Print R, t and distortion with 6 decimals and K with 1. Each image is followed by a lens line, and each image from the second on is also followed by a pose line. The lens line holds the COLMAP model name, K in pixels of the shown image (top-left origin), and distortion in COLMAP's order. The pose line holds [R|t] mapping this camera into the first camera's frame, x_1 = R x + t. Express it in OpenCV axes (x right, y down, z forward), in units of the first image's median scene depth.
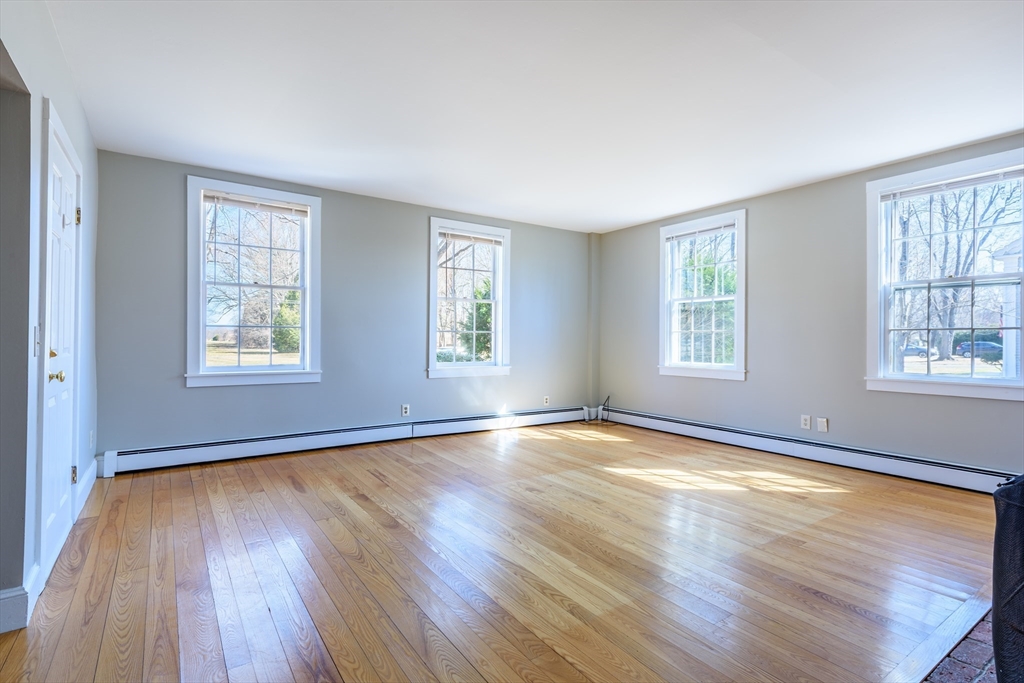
lens RADIAL K [[503.2, 0, 513.9], [0, 503.2, 339.4], [0, 0, 1]] dist [0.020772, -0.013638]
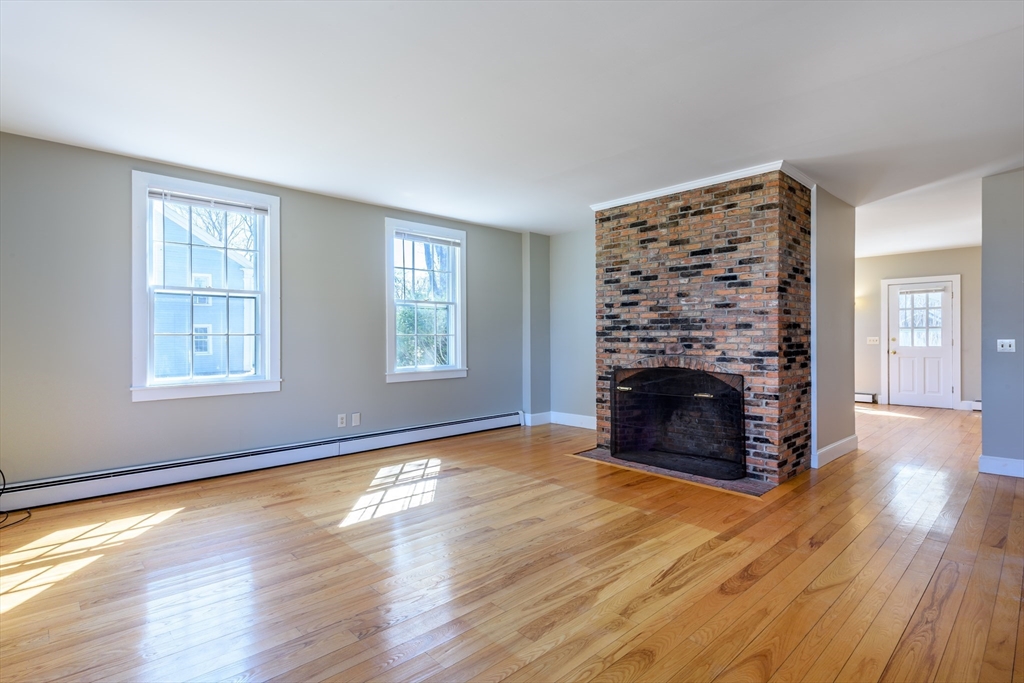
lens RADIAL K [[503.2, 0, 513.9], [0, 503.2, 339.4], [0, 0, 1]] dist [0.020772, -0.013638]
pose [[-0.149082, -0.009069, 0.988783, -0.637284], [0.004125, 0.999944, 0.009793, -0.021210], [-0.988816, 0.005539, -0.149037, 0.959031]]
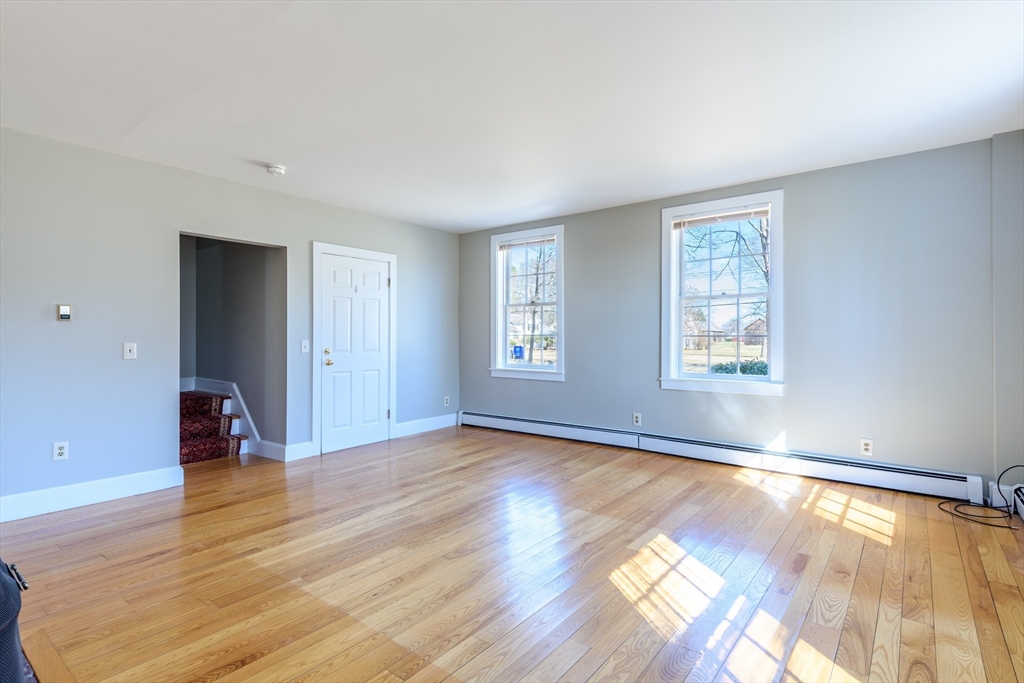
lens RADIAL K [[503.2, 0, 513.9], [0, 503.2, 339.4], [0, 0, 1]] dist [0.020772, -0.013638]
pose [[0.292058, -0.004939, -0.956388, 0.865948], [-0.000148, 0.999986, -0.005209, -0.008962], [0.956401, 0.001663, 0.292053, 0.677368]]
